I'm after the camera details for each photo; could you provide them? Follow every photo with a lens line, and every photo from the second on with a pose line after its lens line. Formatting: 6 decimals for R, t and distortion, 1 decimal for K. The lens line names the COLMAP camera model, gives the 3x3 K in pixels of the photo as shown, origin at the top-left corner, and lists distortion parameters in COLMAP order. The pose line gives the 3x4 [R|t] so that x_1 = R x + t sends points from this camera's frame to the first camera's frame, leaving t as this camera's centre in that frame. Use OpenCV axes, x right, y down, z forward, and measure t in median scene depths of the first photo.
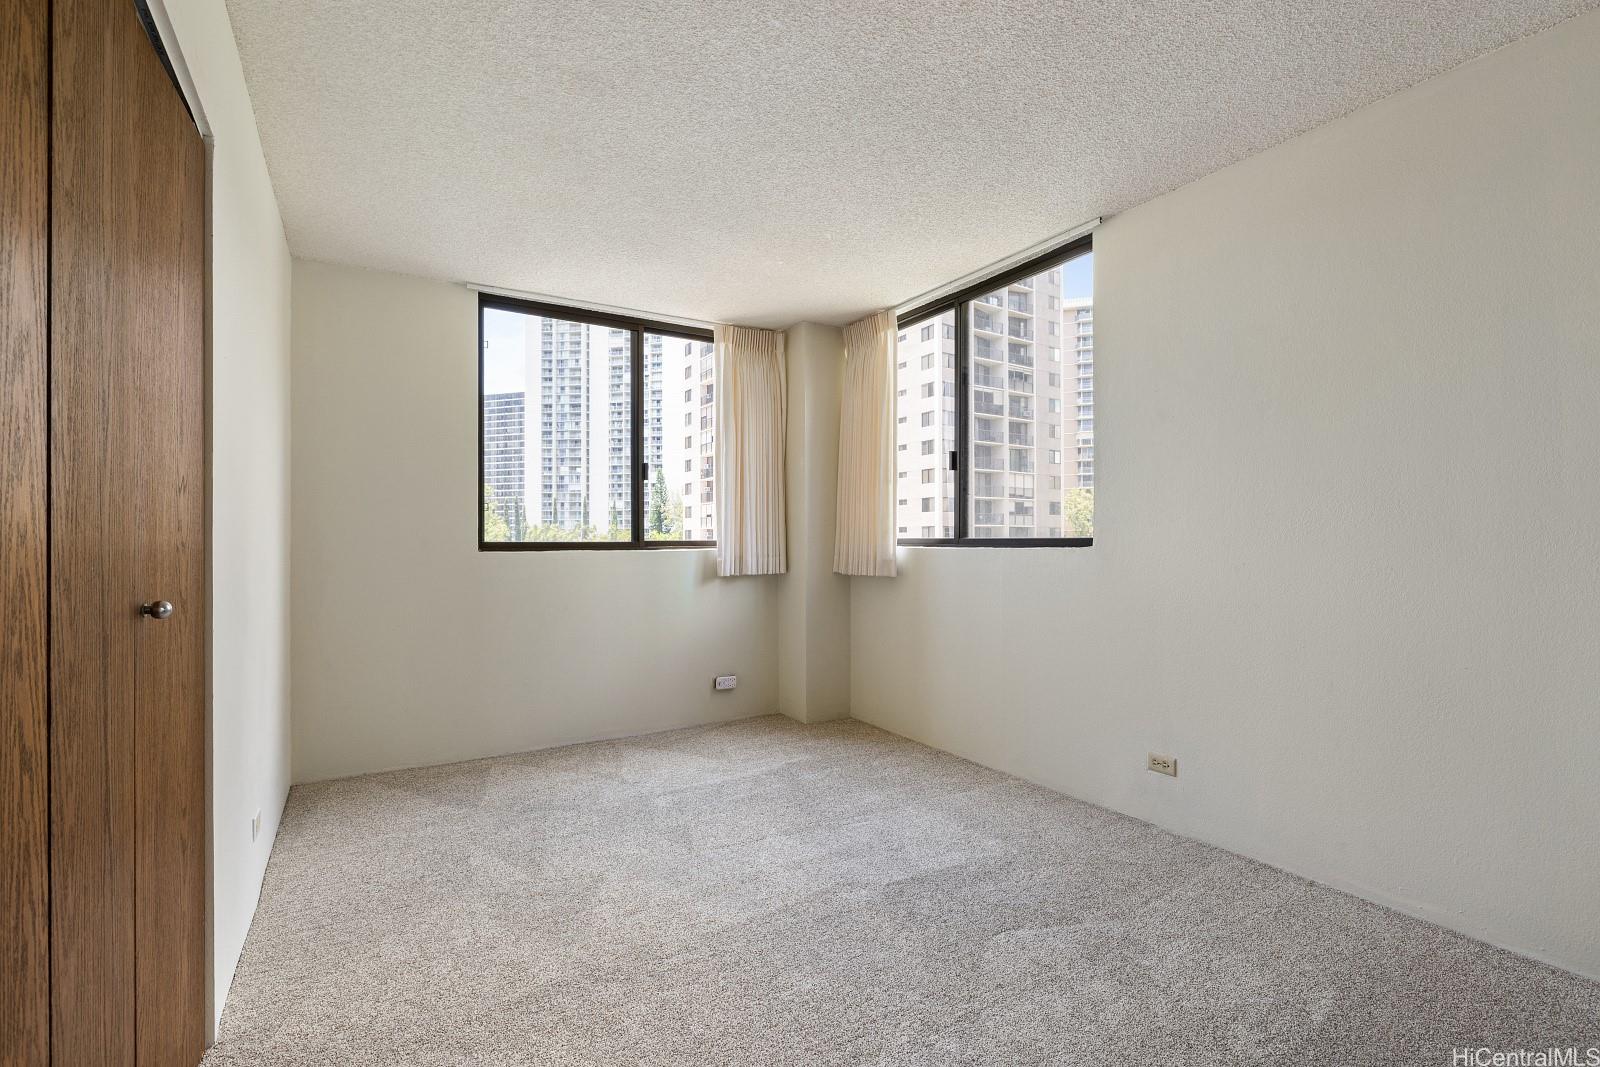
lens RADIAL K [[718.5, 0, 800.0], [0, 718.5, 533.5], [0, 0, 1]] dist [-0.001353, -0.000140]
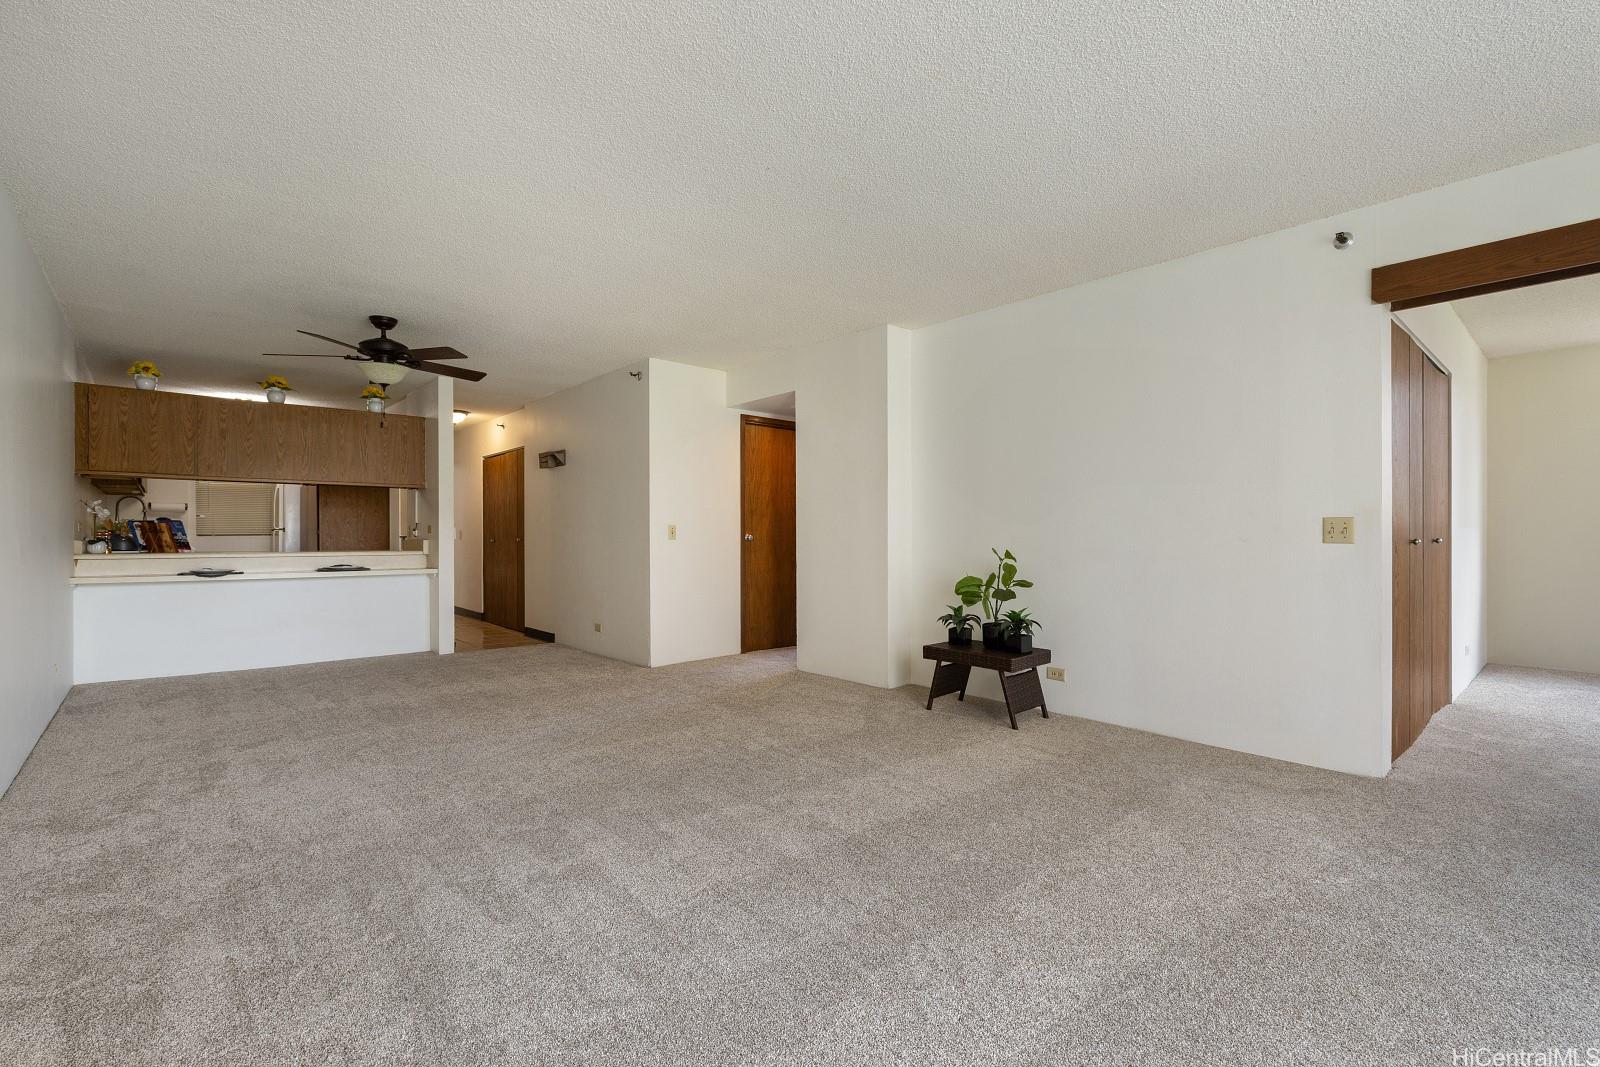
lens RADIAL K [[718.5, 0, 800.0], [0, 718.5, 533.5], [0, 0, 1]] dist [-0.001353, -0.000140]
pose [[0.183007, 0.002301, -0.983109, 1.520690], [0.001897, 0.999995, 0.002693, 0.050664], [0.983110, -0.002358, 0.183001, -2.086610]]
